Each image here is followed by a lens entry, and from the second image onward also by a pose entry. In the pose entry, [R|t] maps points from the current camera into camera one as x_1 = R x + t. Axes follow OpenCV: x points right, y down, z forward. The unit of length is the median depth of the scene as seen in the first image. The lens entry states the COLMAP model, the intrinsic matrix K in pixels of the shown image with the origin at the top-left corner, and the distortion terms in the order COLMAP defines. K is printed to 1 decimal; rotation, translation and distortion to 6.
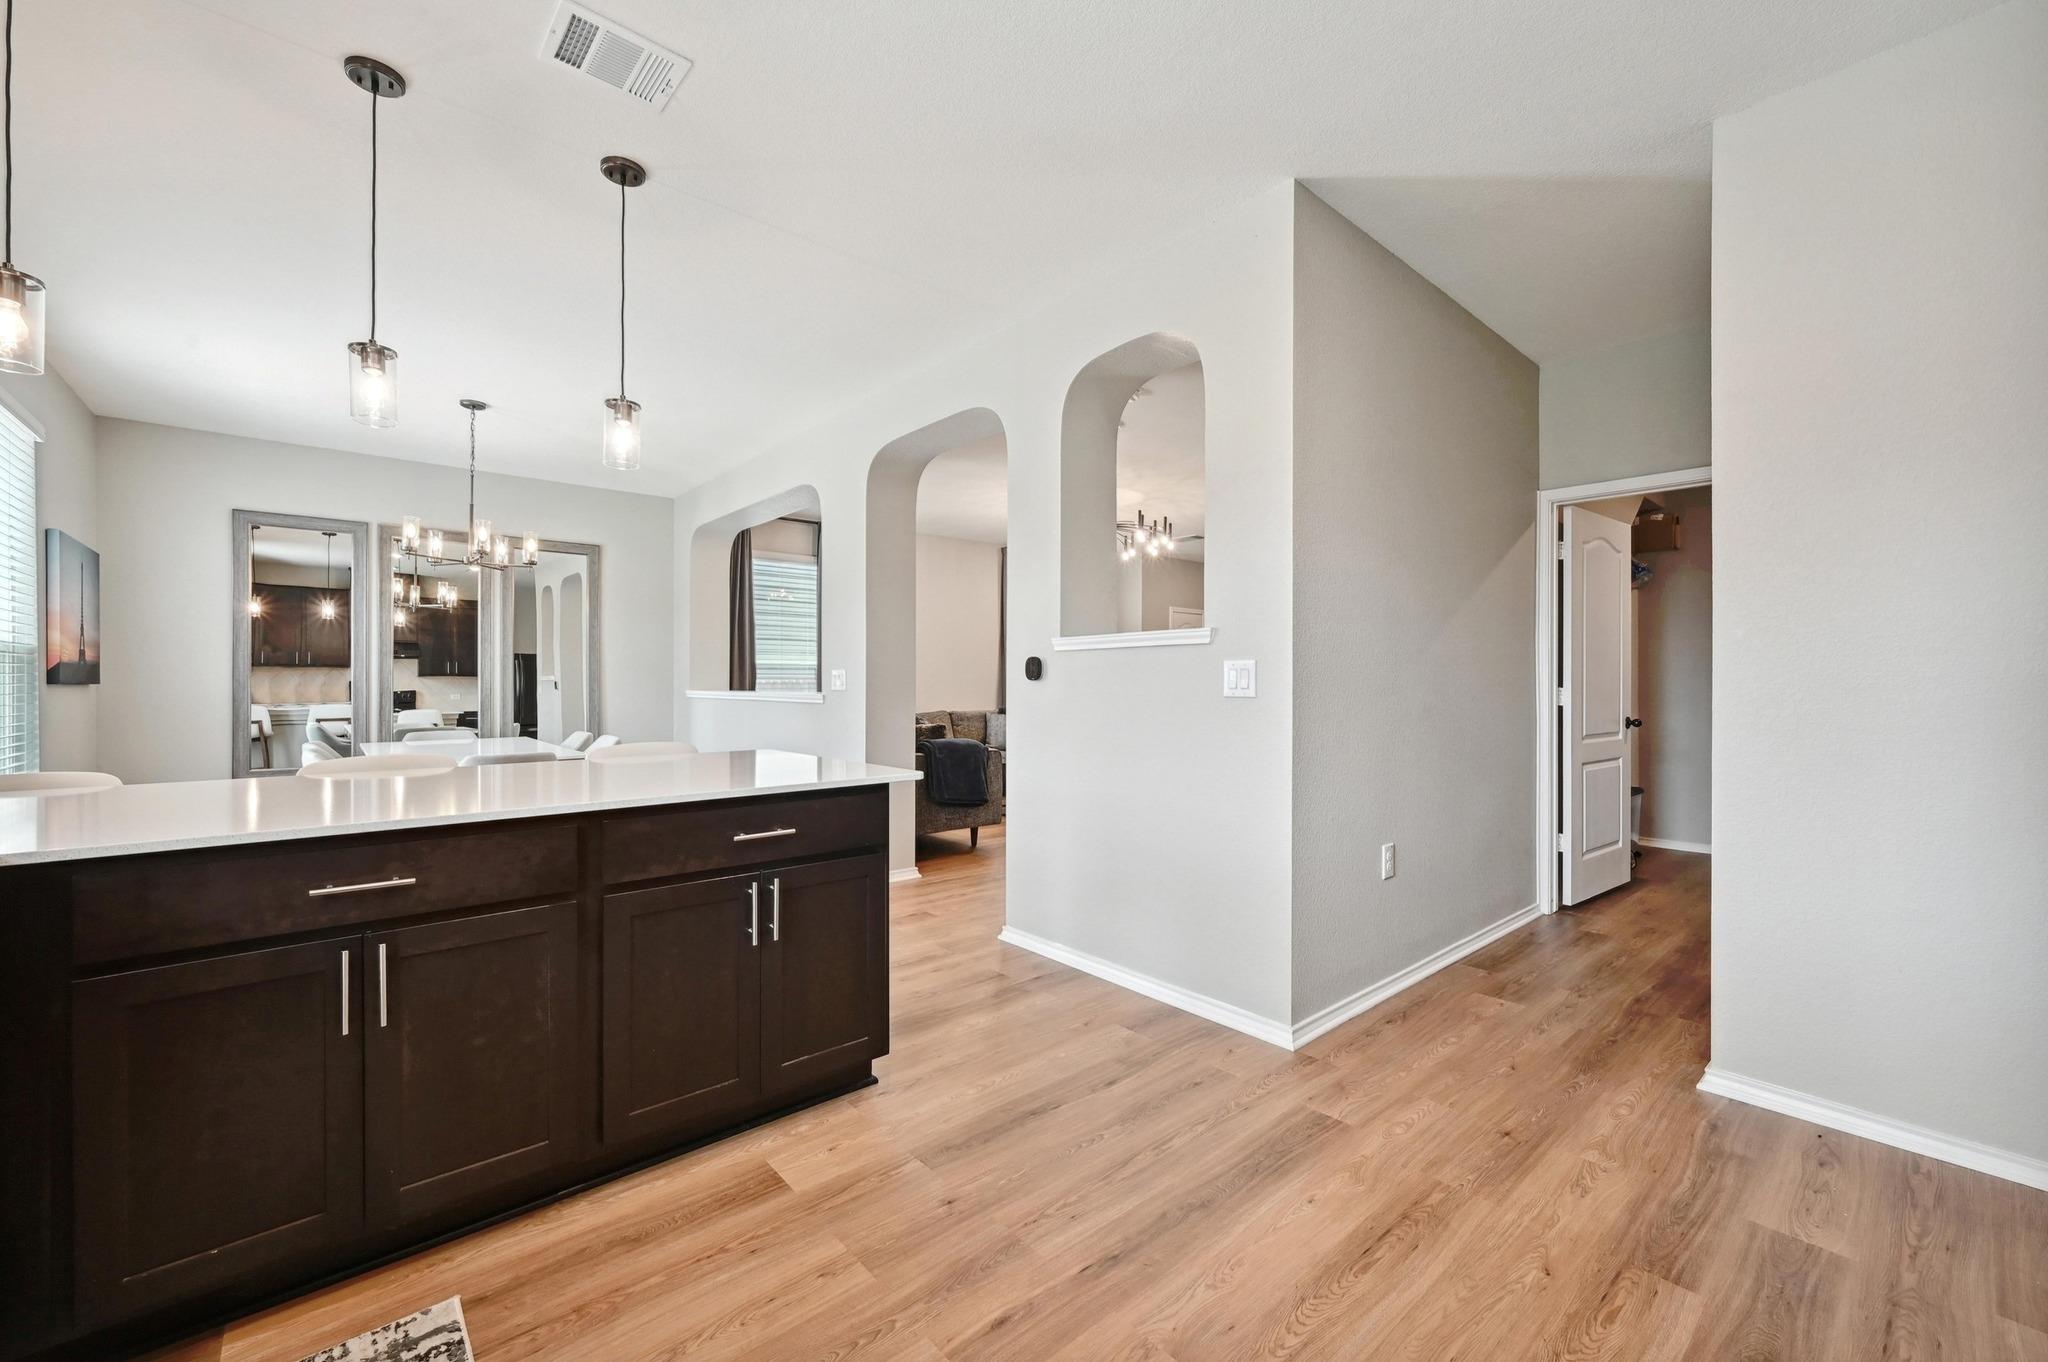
lens RADIAL K [[823.5, 0, 1024.0], [0, 823.5, 681.0], [0, 0, 1]] dist [-0.000500, -0.000152]
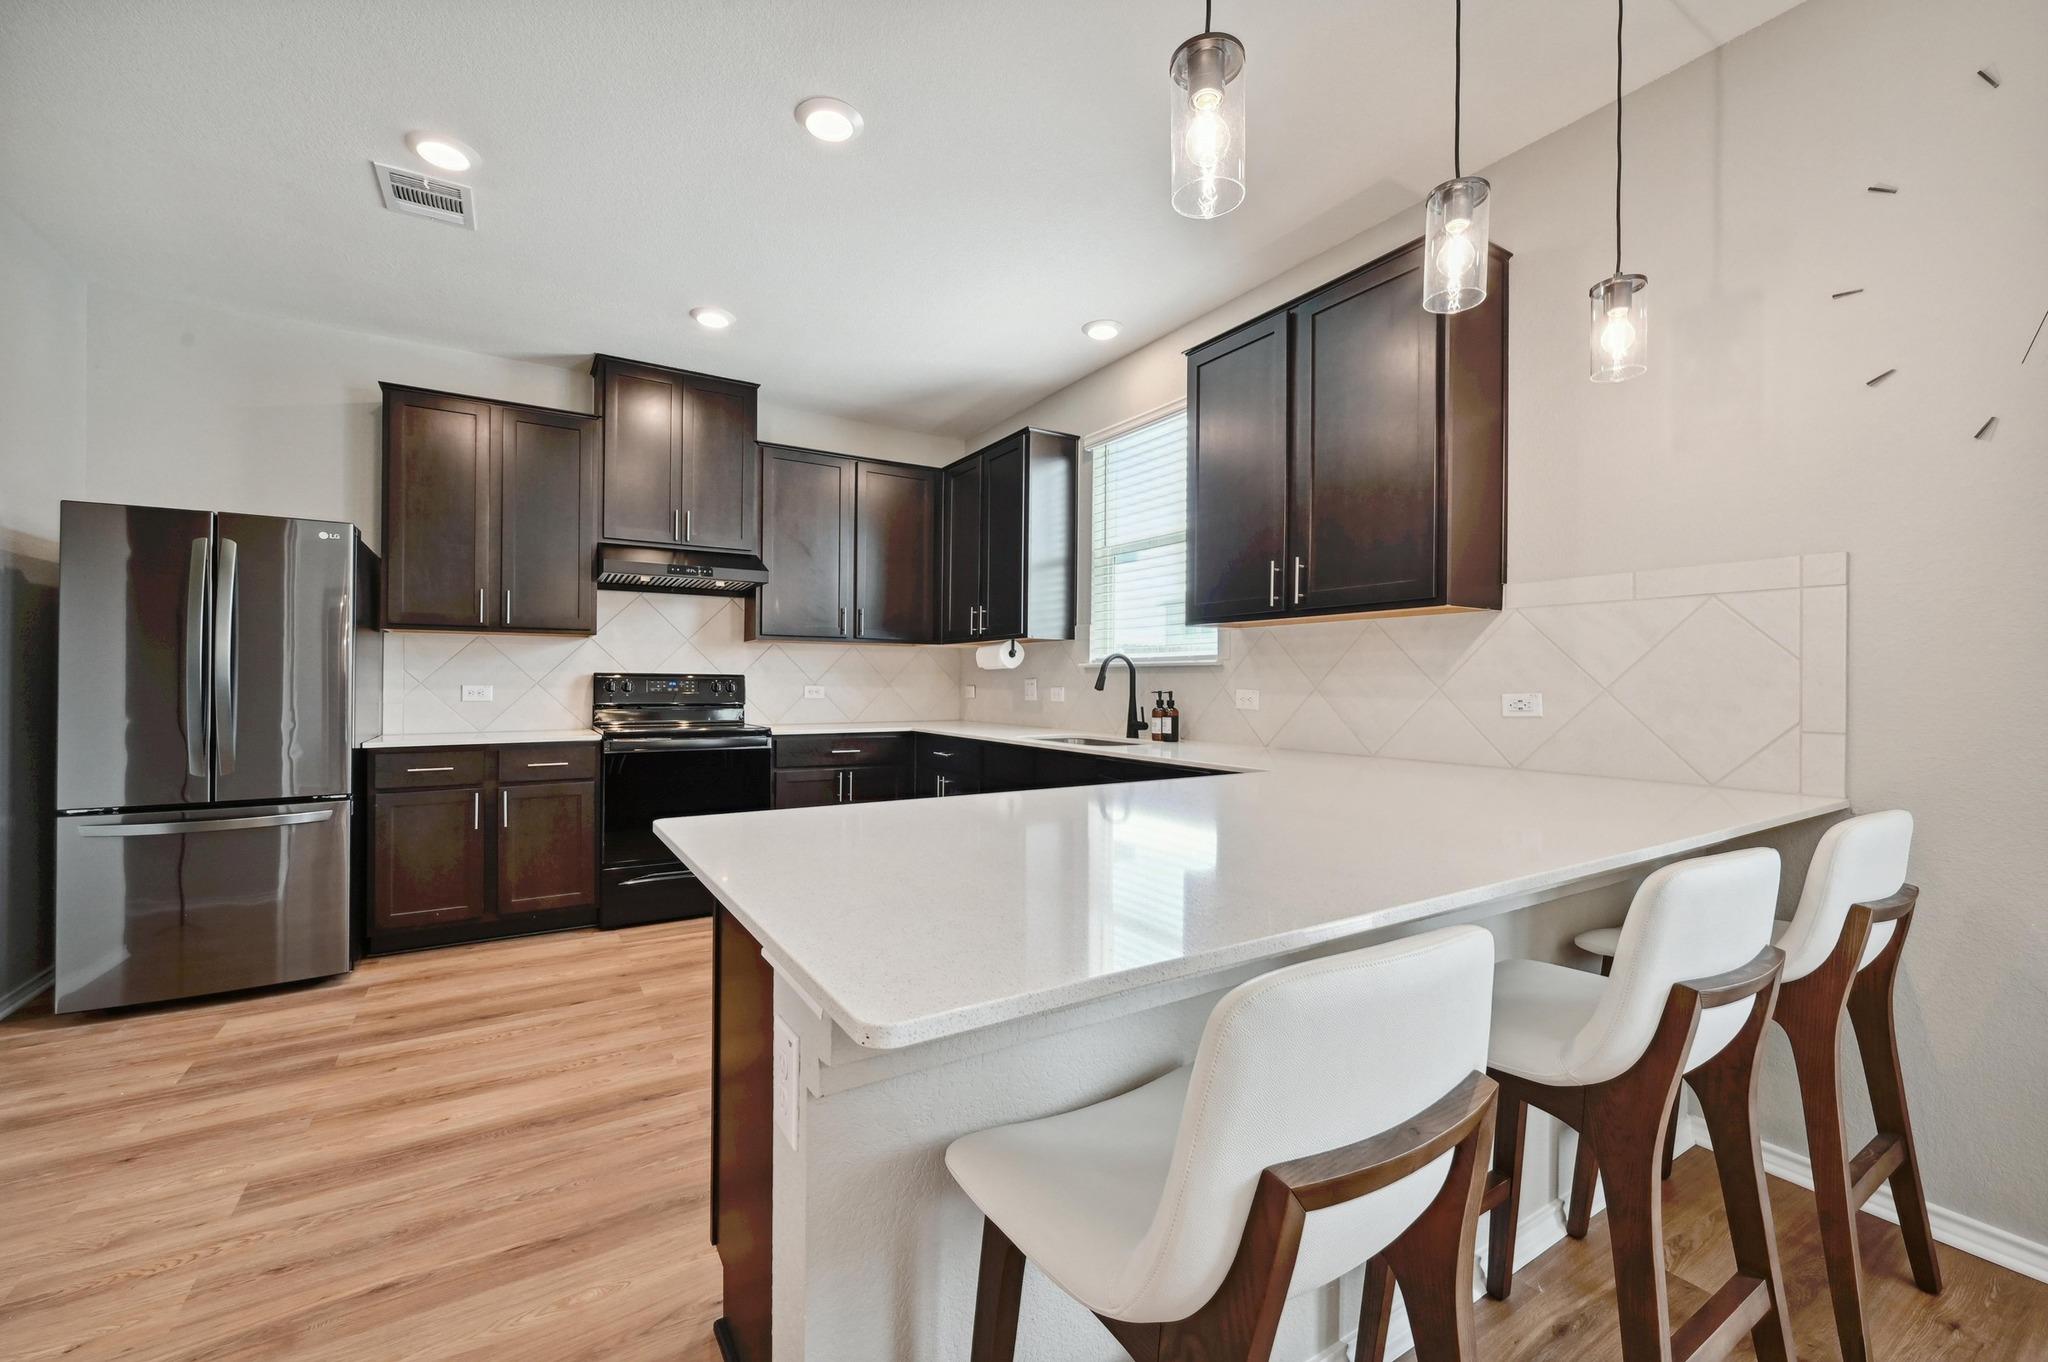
lens RADIAL K [[823.5, 0, 1024.0], [0, 823.5, 681.0], [0, 0, 1]] dist [-0.000500, -0.000152]
pose [[-0.986644, -0.007365, 0.162723, -0.556396], [-0.007706, 0.999969, -0.001470, 0.001440], [-0.162707, -0.002704, -0.986671, 1.732514]]
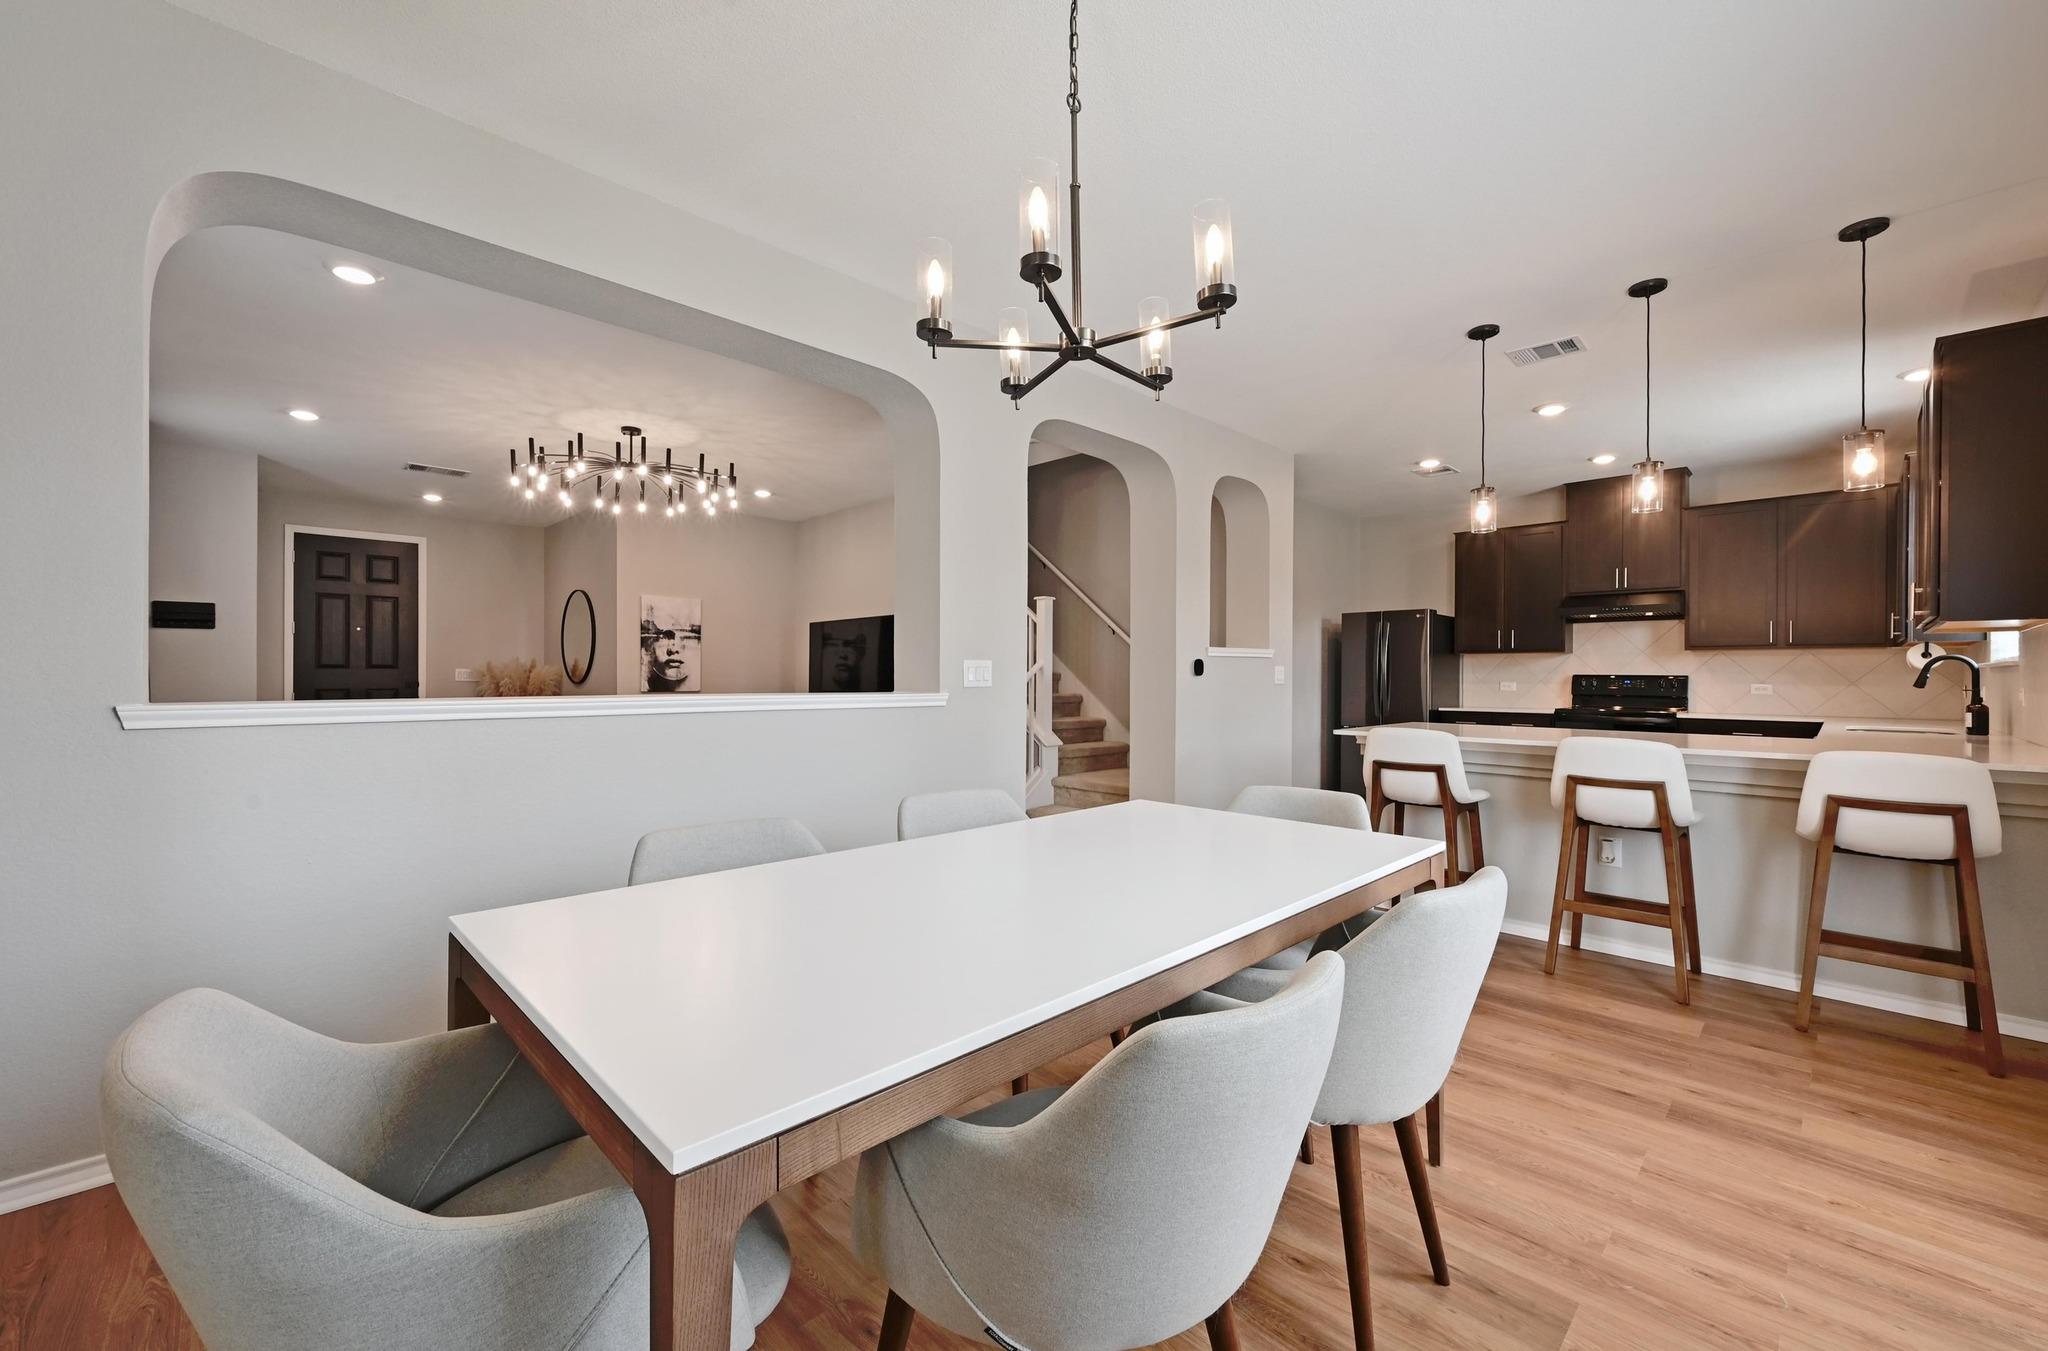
lens RADIAL K [[815.6, 0, 1024.0], [0, 815.6, 675.5], [0, 0, 1]] dist [0.000364, 0.000043]
pose [[-0.059362, -0.000117, 0.998236, -2.255057], [-0.005787, 0.999983, -0.000227, 0.003075], [-0.998220, -0.005790, -0.059362, 2.279822]]
